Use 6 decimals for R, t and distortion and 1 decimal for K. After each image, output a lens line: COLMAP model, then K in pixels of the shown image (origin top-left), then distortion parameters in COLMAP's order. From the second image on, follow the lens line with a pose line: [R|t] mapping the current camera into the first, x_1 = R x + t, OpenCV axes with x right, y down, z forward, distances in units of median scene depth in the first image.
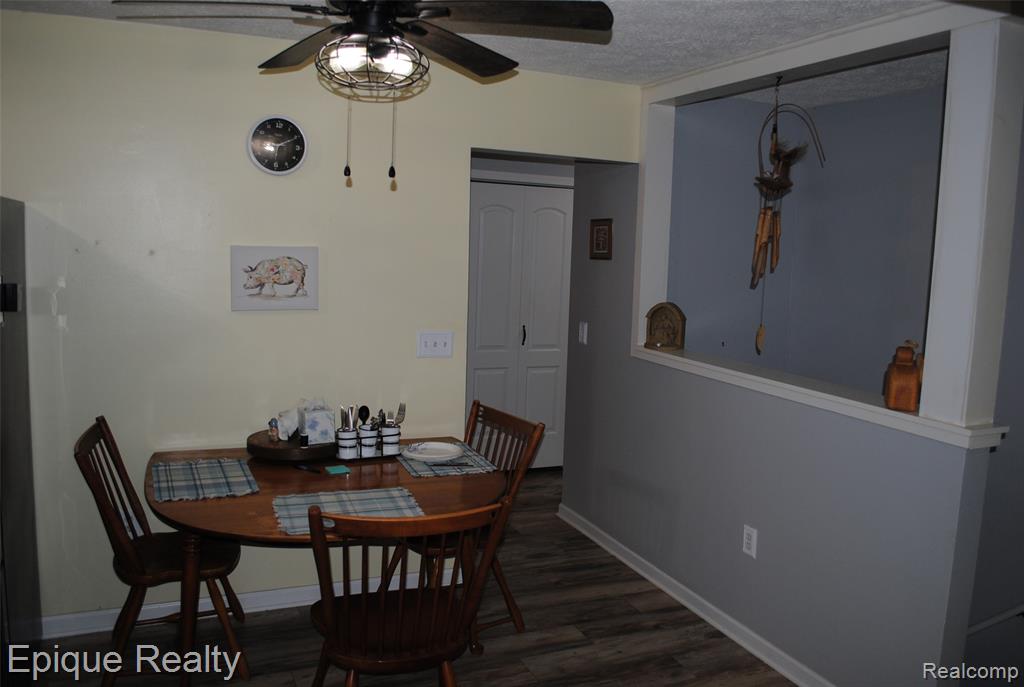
lens RADIAL K [[823.1, 0, 515.6], [0, 823.1, 343.0], [0, 0, 1]] dist [-0.087229, 0.011814]
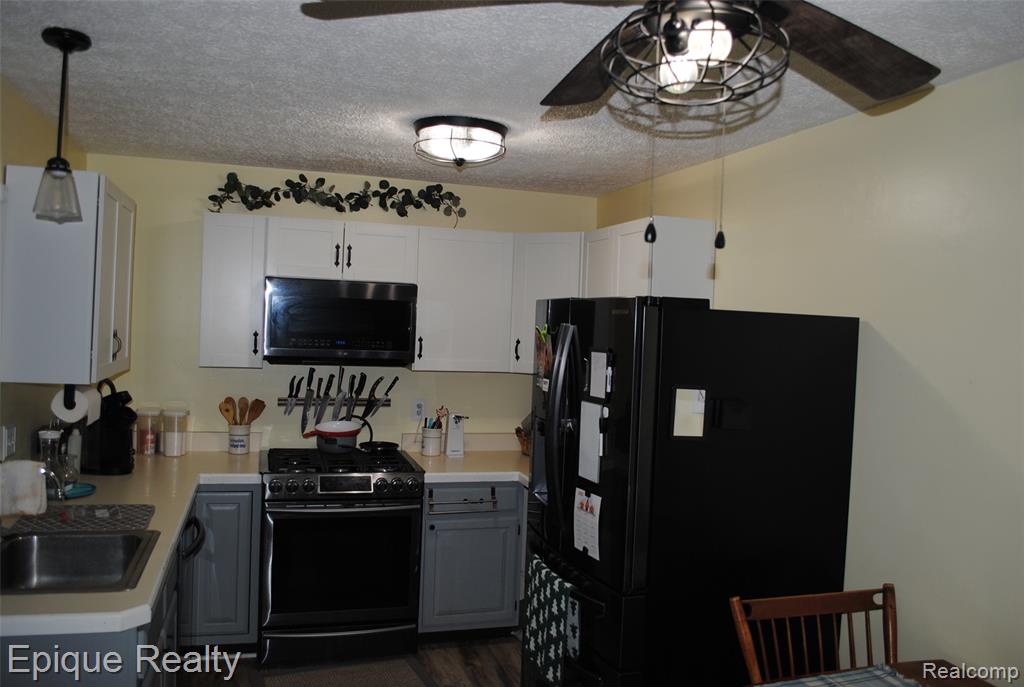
lens RADIAL K [[823.1, 0, 515.1], [0, 823.1, 341.0], [0, 0, 1]] dist [-0.087229, 0.011814]
pose [[-0.117940, -0.015239, -0.992904, 0.304467], [-0.163597, 0.986518, 0.004291, -0.085314], [0.979452, 0.162942, -0.118843, 0.694911]]
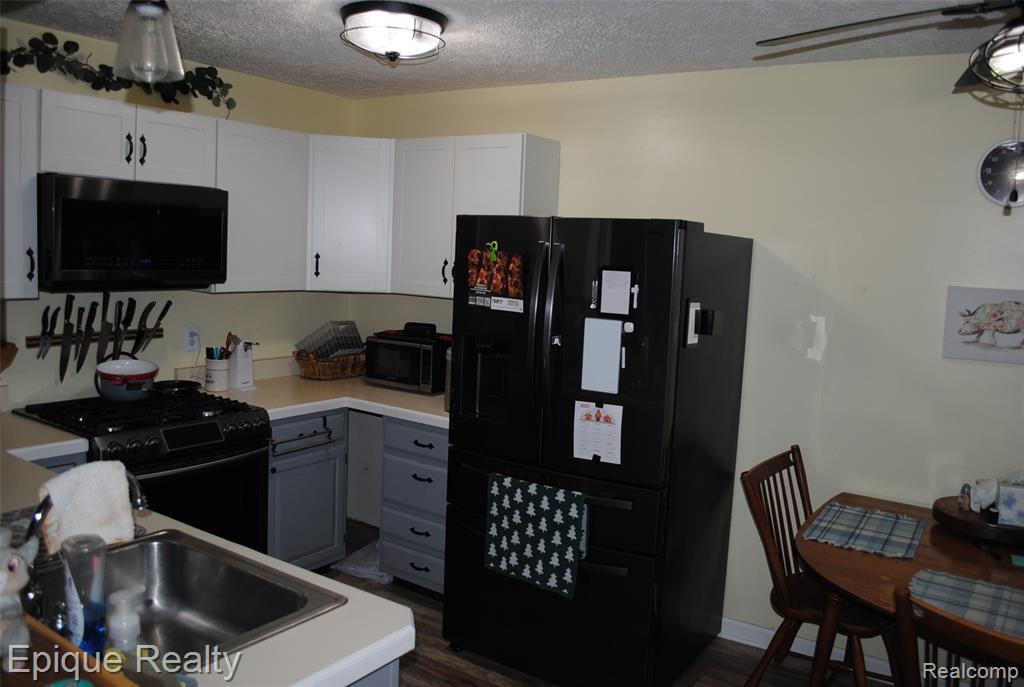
lens RADIAL K [[823.1, 0, 514.6], [0, 823.1, 344.4], [0, 0, 1]] dist [-0.087229, 0.011814]
pose [[0.535993, 0.088238, -0.839598, 0.152519], [-0.130158, 0.991269, 0.021085, -0.011238], [0.834128, 0.097979, 0.542799, 0.122811]]
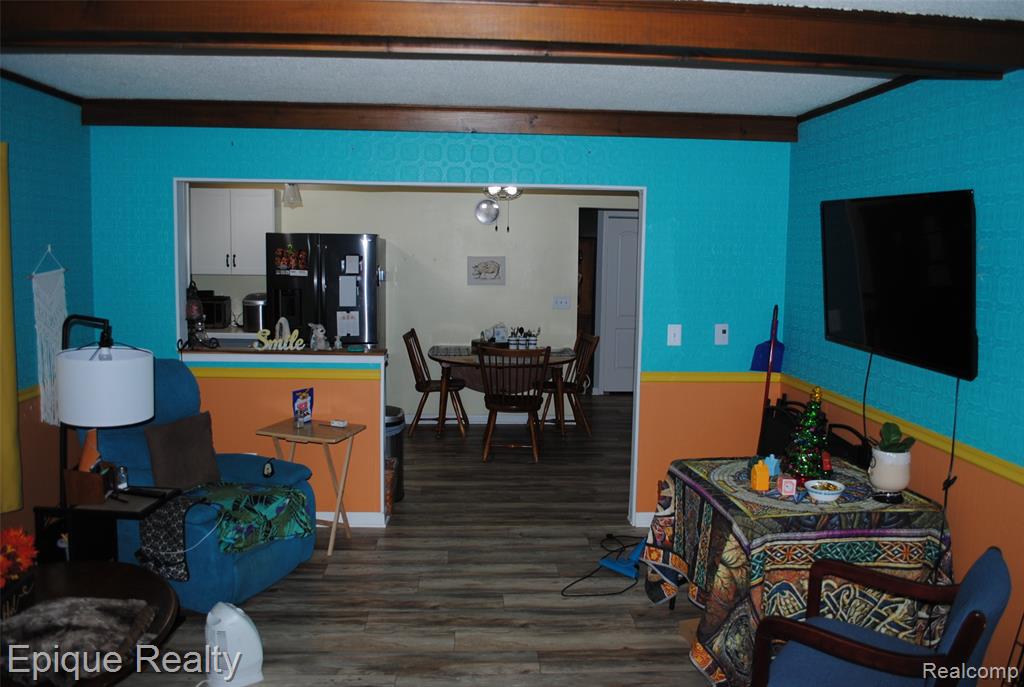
lens RADIAL K [[823.1, 0, 511.2], [0, 823.1, 344.3], [0, 0, 1]] dist [-0.087229, 0.011814]
pose [[0.933465, 0.023551, -0.357896, 0.621349], [-0.029512, 0.999502, -0.011202, 0.157148], [0.357453, 0.021019, 0.933694, -1.153415]]
